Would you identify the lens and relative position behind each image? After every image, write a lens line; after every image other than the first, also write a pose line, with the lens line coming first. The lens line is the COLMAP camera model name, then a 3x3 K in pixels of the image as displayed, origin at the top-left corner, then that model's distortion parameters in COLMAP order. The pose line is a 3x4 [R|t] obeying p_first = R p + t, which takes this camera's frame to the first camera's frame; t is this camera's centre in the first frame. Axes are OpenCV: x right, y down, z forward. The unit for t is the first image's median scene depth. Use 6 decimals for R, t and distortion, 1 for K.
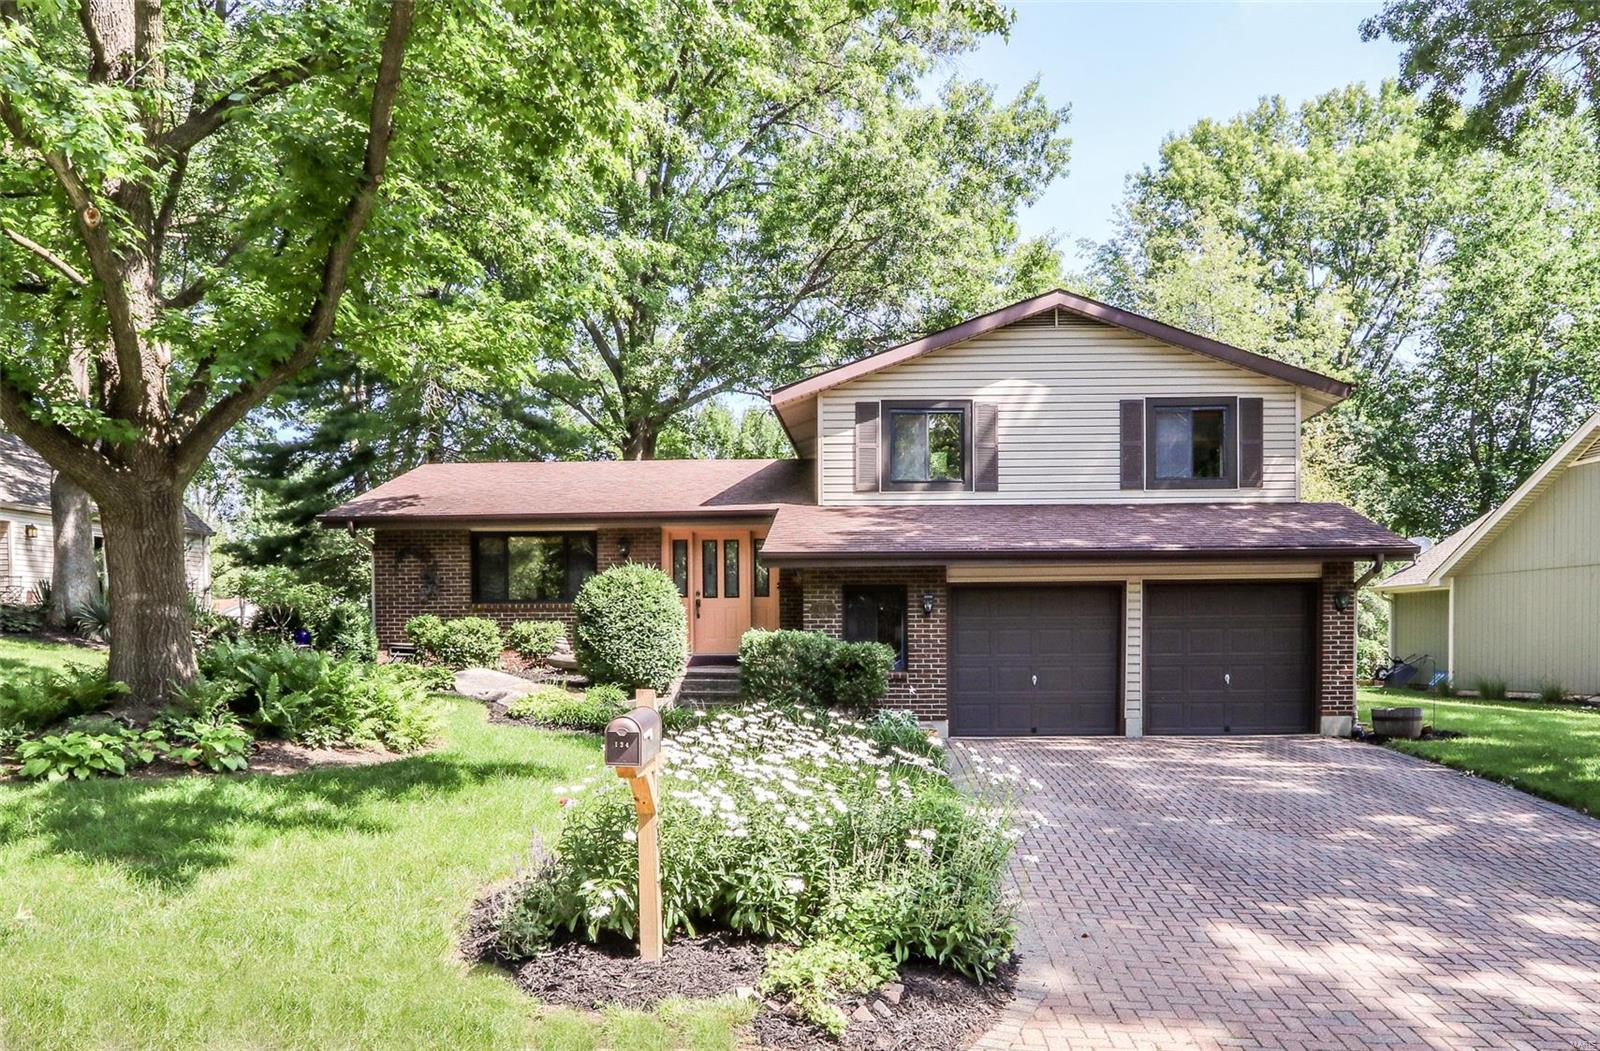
lens RADIAL K [[1192.4, 0, 796.2], [0, 1192.4, 529.3], [0, 0, 1]] dist [0.025118, -0.003270]
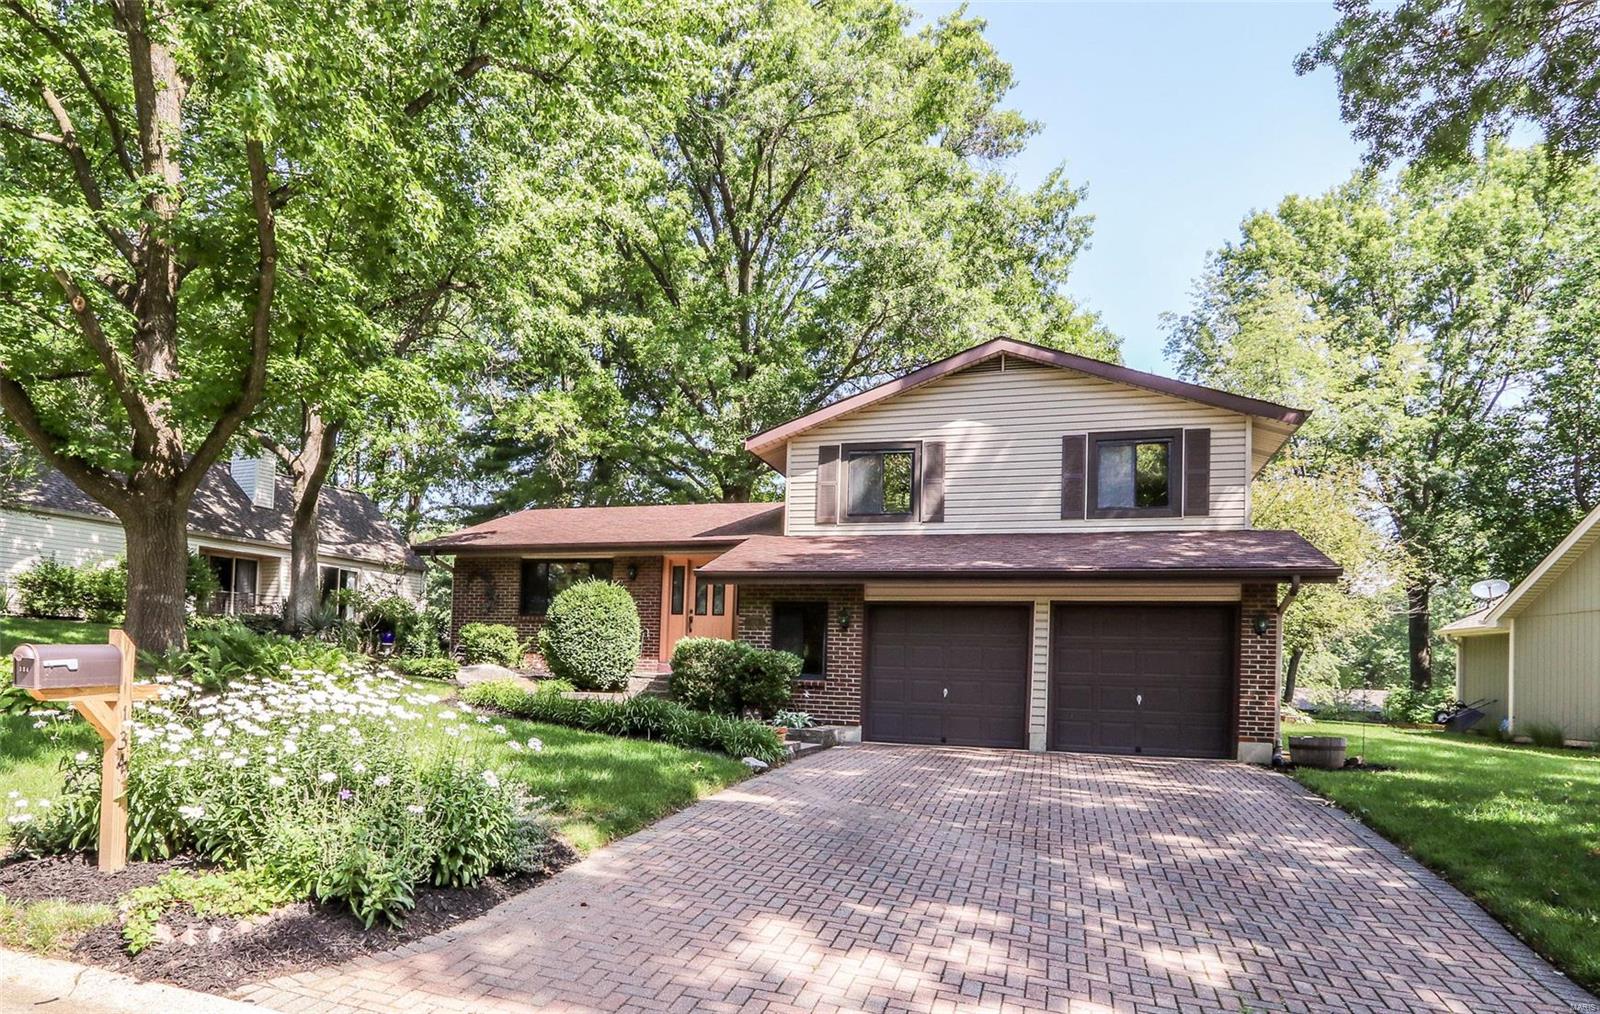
lens RADIAL K [[942.1, 0, 809.6], [0, 942.1, 544.9], [0, 0, 1]] dist [0.008115, -0.001210]
pose [[0.954605, -0.006161, -0.297811, 0.310422], [-0.010393, 0.998489, -0.053969, 0.037445], [0.297694, 0.054614, 0.953098, 0.139567]]
